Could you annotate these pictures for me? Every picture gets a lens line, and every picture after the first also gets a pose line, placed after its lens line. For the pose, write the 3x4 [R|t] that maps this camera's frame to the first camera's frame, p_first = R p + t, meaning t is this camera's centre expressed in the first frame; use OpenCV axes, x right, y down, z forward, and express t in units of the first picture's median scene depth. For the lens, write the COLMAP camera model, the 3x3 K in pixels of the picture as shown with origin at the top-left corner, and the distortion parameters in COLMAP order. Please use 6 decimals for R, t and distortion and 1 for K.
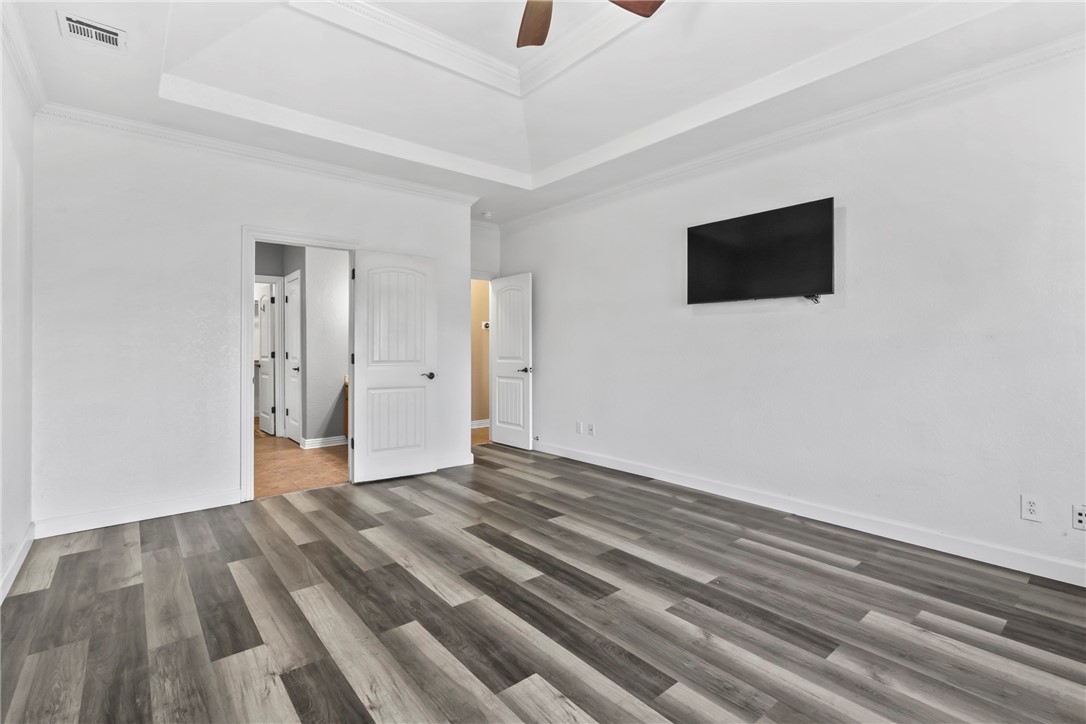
lens RADIAL K [[496.9, 0, 544.7], [0, 496.9, 350.7], [0, 0, 1]] dist [-0.003524, -0.000510]
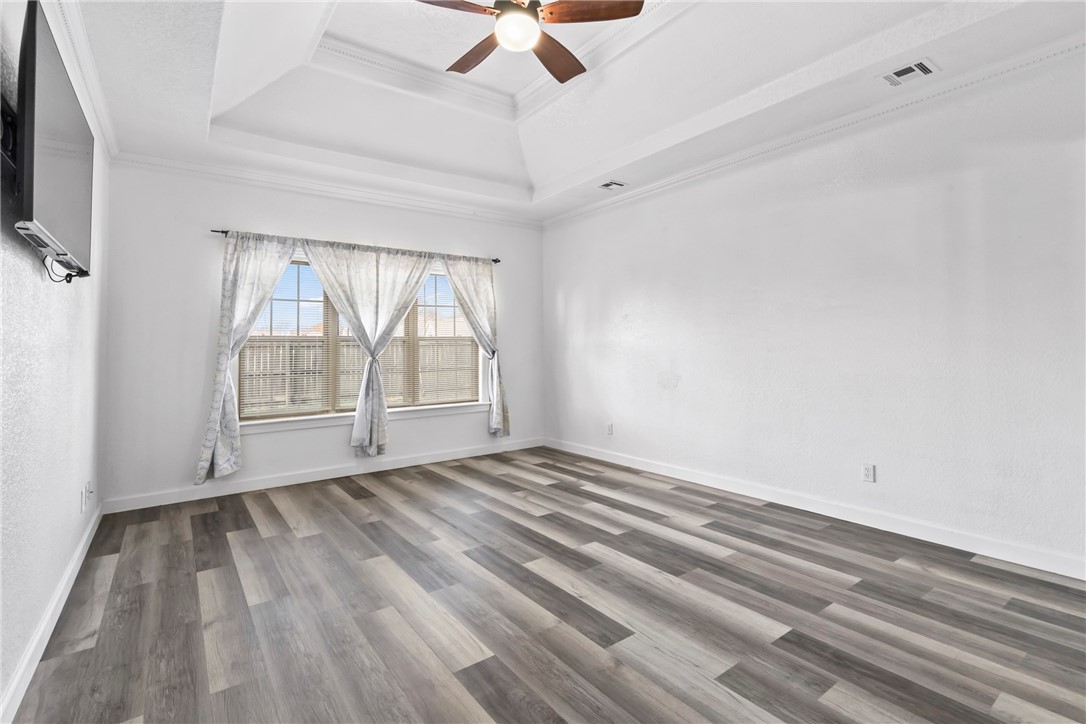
lens RADIAL K [[496.9, 0, 544.7], [0, 496.9, 350.7], [0, 0, 1]] dist [-0.003524, -0.000510]
pose [[-0.998134, 0.013218, 0.059611, -0.115334], [0.013475, 0.999902, 0.003910, -0.007372], [-0.059553, 0.004706, -0.998214, 2.001232]]
